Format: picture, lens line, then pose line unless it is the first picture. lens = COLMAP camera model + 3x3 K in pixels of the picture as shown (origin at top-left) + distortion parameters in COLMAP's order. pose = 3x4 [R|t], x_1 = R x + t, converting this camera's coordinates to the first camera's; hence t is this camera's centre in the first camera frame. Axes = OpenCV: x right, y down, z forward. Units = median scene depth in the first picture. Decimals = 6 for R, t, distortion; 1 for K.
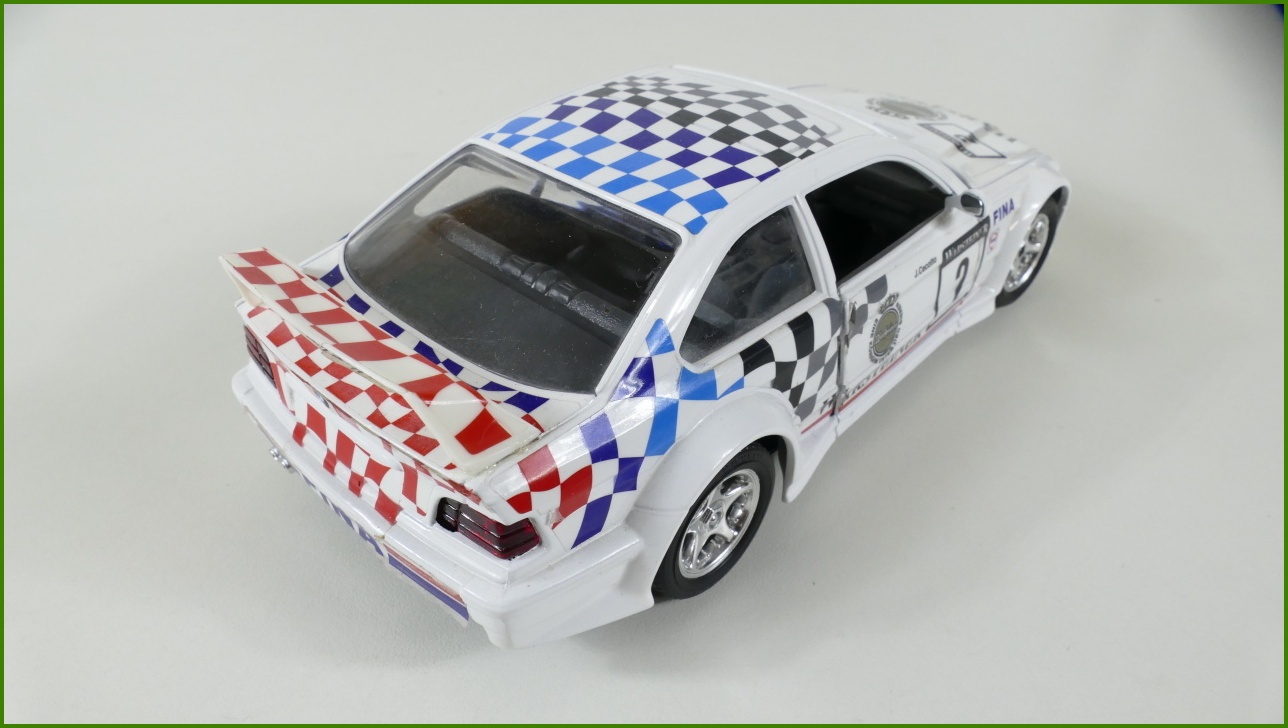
lens RADIAL K [[948.0, 0, 626.8], [0, 948.0, 365.1], [0, 0, 1]] dist [-0.000760, 0.002887]
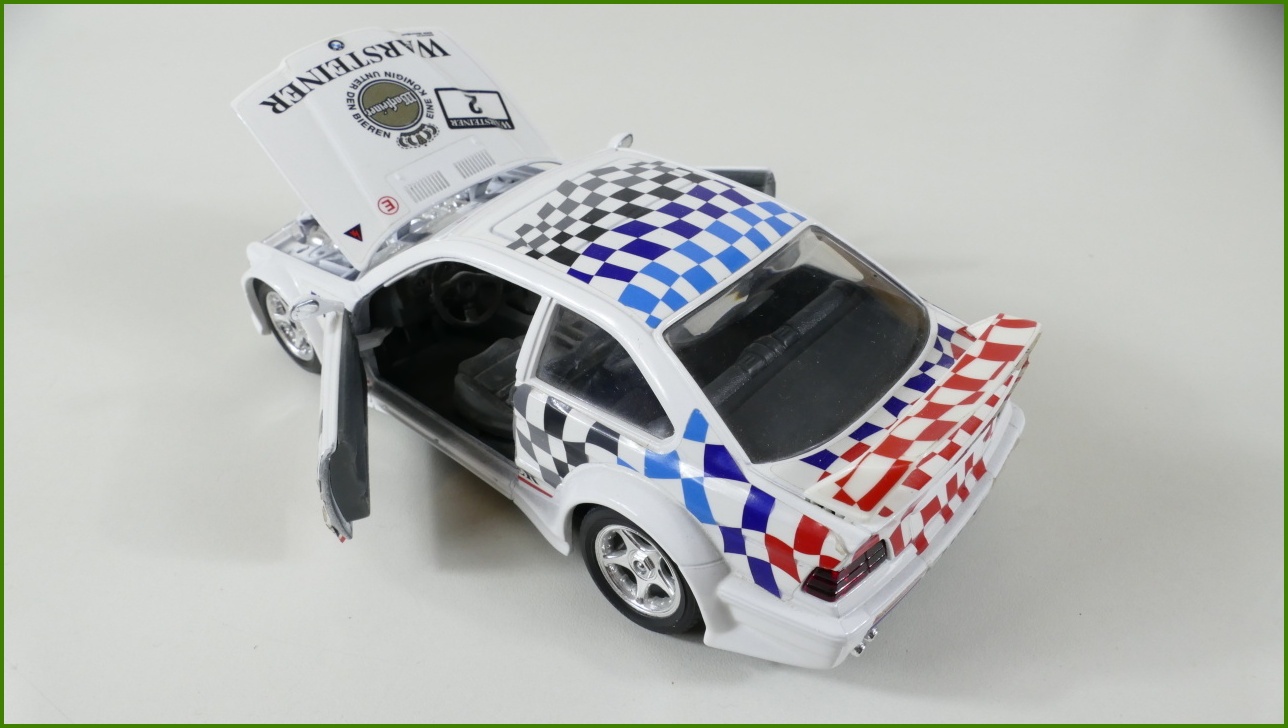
lens RADIAL K [[948.0, 0, 626.8], [0, 948.0, 365.1], [0, 0, 1]] dist [-0.000760, 0.002887]
pose [[-0.046576, -0.623544, 0.780400, -1.027331], [0.611836, 0.599745, 0.515715, -0.804163], [-0.789612, 0.501497, 0.353573, 0.746318]]
